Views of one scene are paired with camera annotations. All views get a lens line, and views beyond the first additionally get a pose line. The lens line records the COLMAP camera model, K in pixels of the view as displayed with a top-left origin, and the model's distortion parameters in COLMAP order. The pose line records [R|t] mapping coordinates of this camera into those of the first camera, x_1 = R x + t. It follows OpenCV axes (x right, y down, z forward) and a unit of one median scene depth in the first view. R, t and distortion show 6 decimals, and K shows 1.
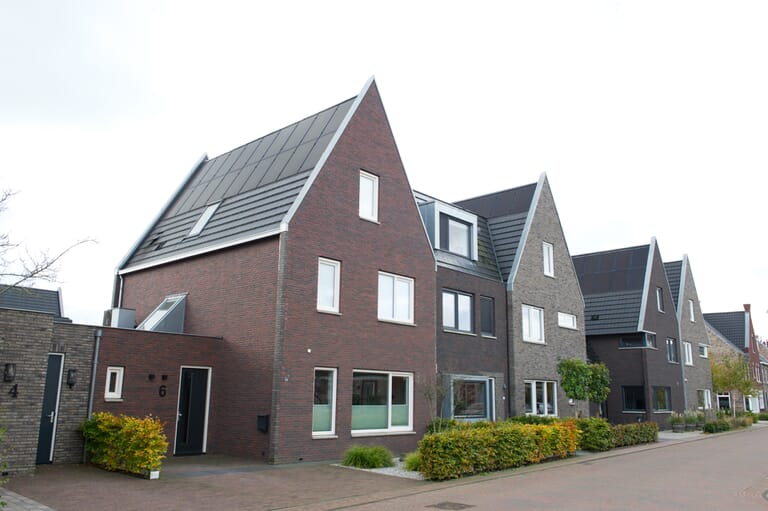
lens RADIAL K [[621.6, 0, 384.0], [0, 621.6, 255.5], [0, 0, 1]] dist [-0.006277, -0.008041]
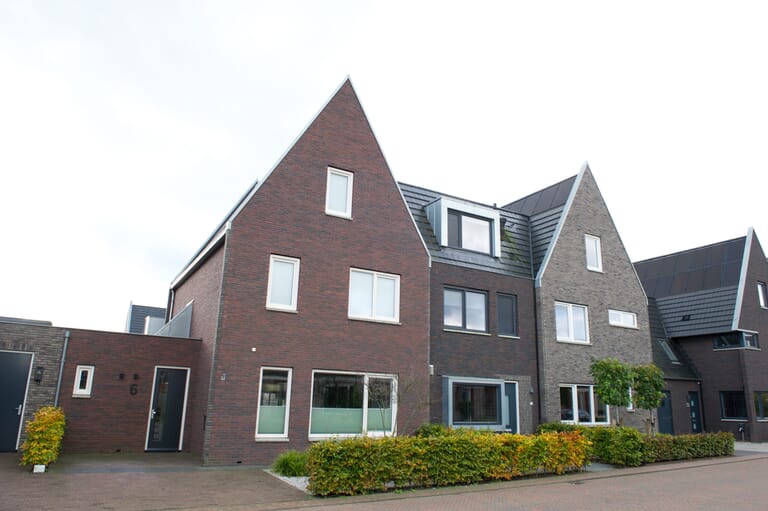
lens RADIAL K [[527.7, 0, 384.0], [0, 527.7, 255.5], [0, 0, 1]] dist [-0.023236, -0.036053]
pose [[0.953941, -0.067809, -0.292232, 0.266513], [0.052830, 0.996868, -0.058857, 0.053941], [0.295307, 0.040708, 0.954535, 0.219485]]
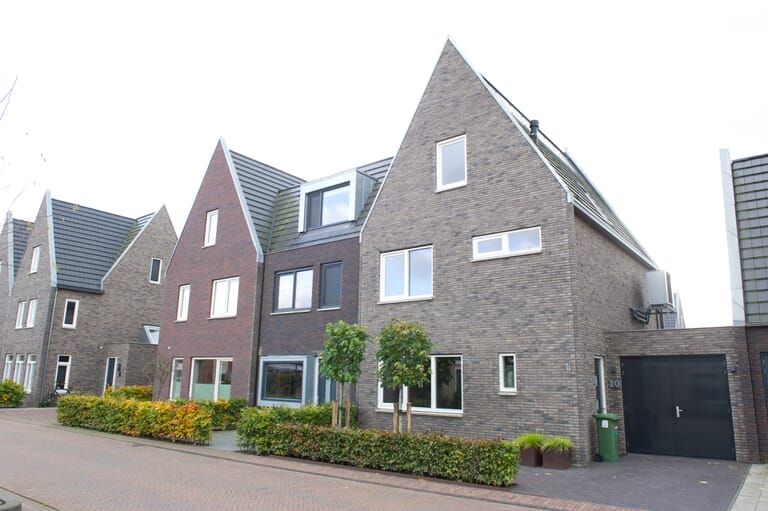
lens RADIAL K [[527.7, 0, 384.0], [0, 527.7, 255.5], [0, 0, 1]] dist [-0.023236, -0.036053]
pose [[0.067140, -0.233759, -0.969974, 1.038336], [0.207997, 0.954087, -0.215533, 0.270542], [0.975822, -0.187281, 0.112679, 1.169538]]
